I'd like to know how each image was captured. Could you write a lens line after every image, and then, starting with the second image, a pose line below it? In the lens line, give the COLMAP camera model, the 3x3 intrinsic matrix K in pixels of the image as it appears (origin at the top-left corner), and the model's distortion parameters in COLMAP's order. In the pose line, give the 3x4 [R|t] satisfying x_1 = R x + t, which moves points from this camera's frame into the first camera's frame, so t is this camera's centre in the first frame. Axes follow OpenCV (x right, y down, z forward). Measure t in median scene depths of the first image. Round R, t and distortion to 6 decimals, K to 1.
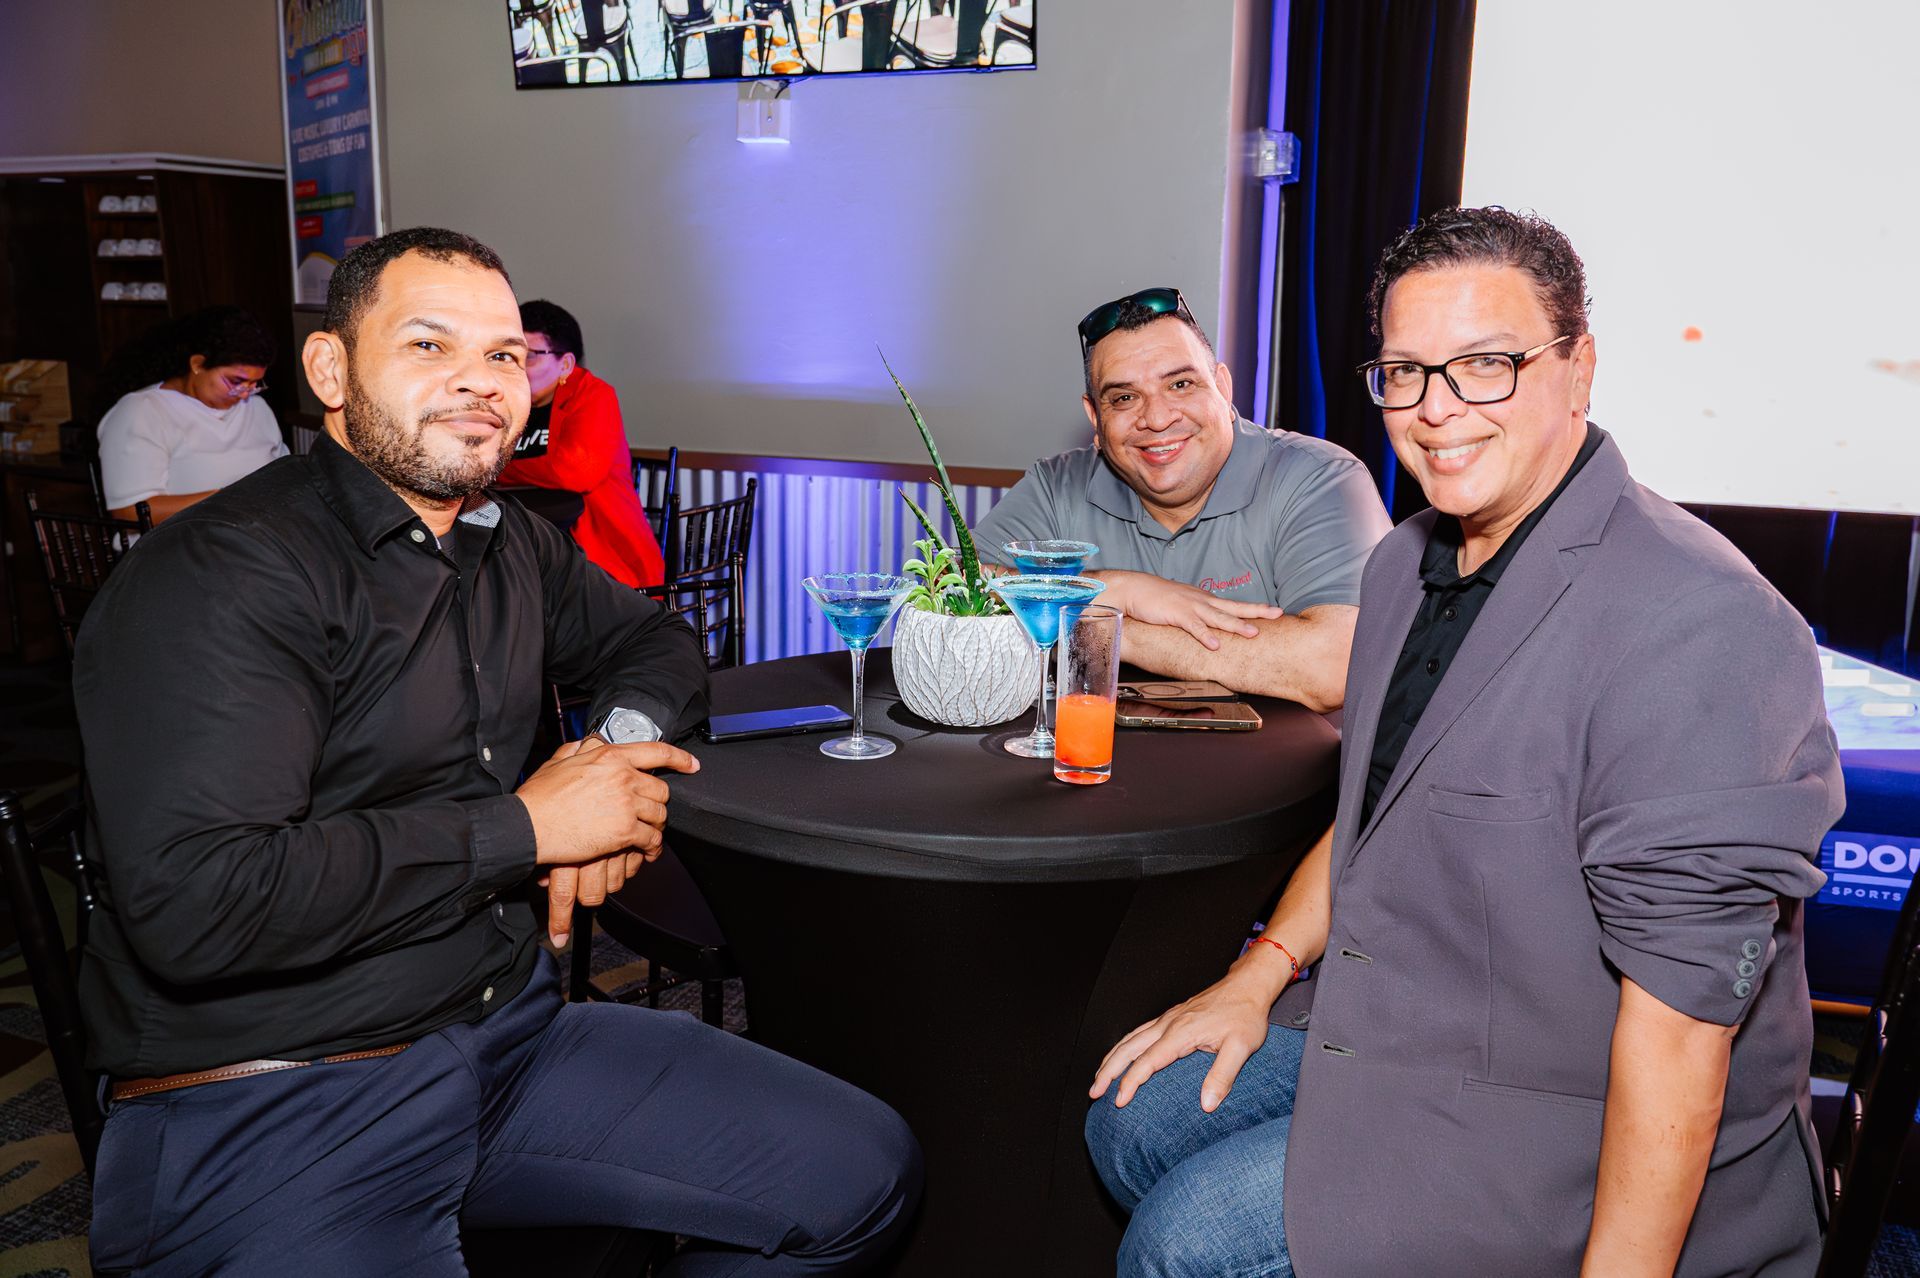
lens RADIAL K [[1595.0, 0, 960.0], [0, 1595.0, 639.0], [0, 0, 1]] dist [0.000510, 0.000029]
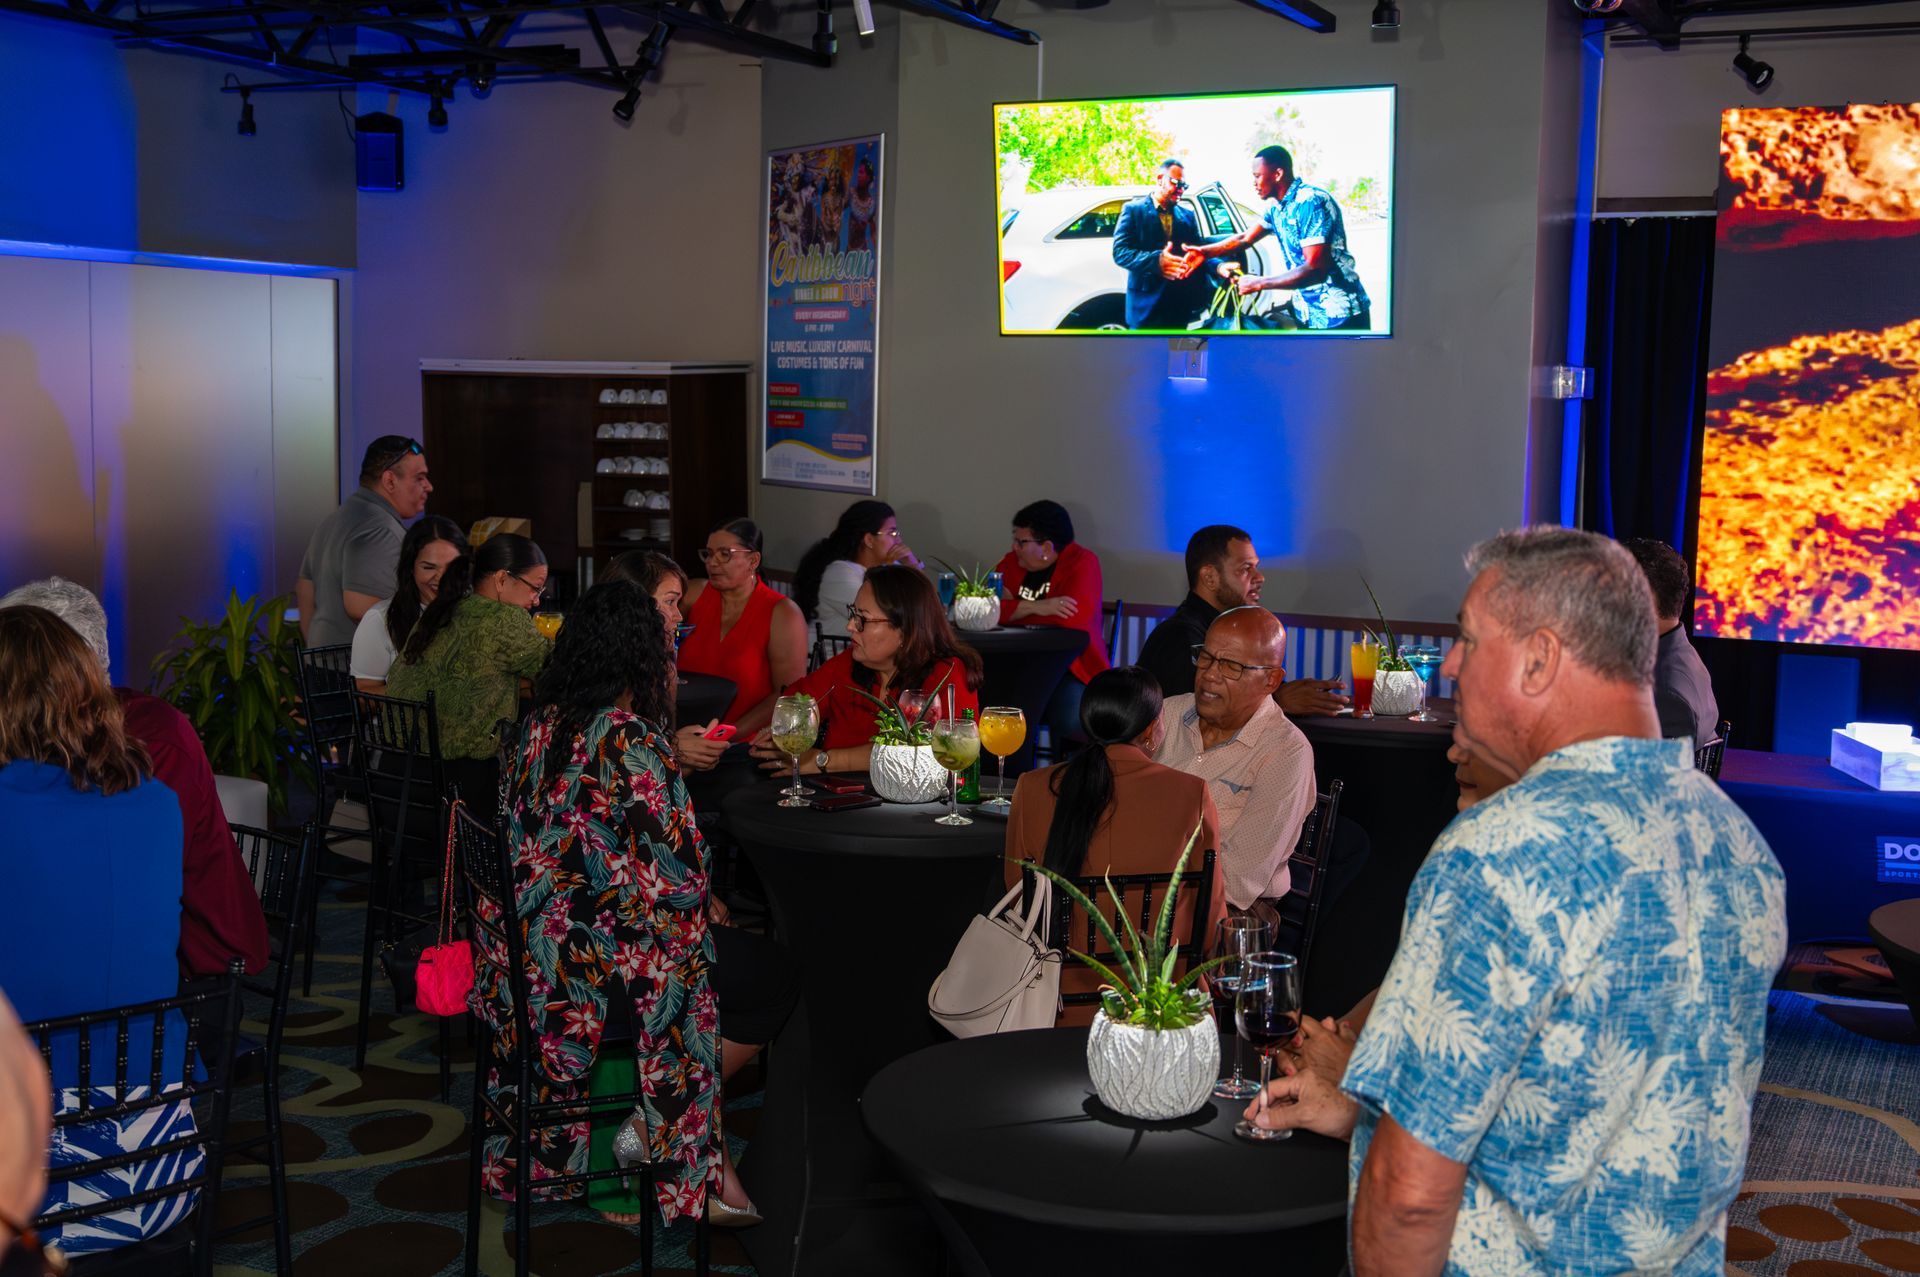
lens RADIAL K [[2311.3, 0, 960.0], [0, 2311.3, 638.5], [0, 0, 1]] dist [-0.010900, -0.006103]
pose [[0.993657, 0.008619, -0.112121, -0.084727], [-0.019353, 0.995289, -0.095004, 0.093682], [0.110774, 0.096572, 0.989143, -0.881019]]
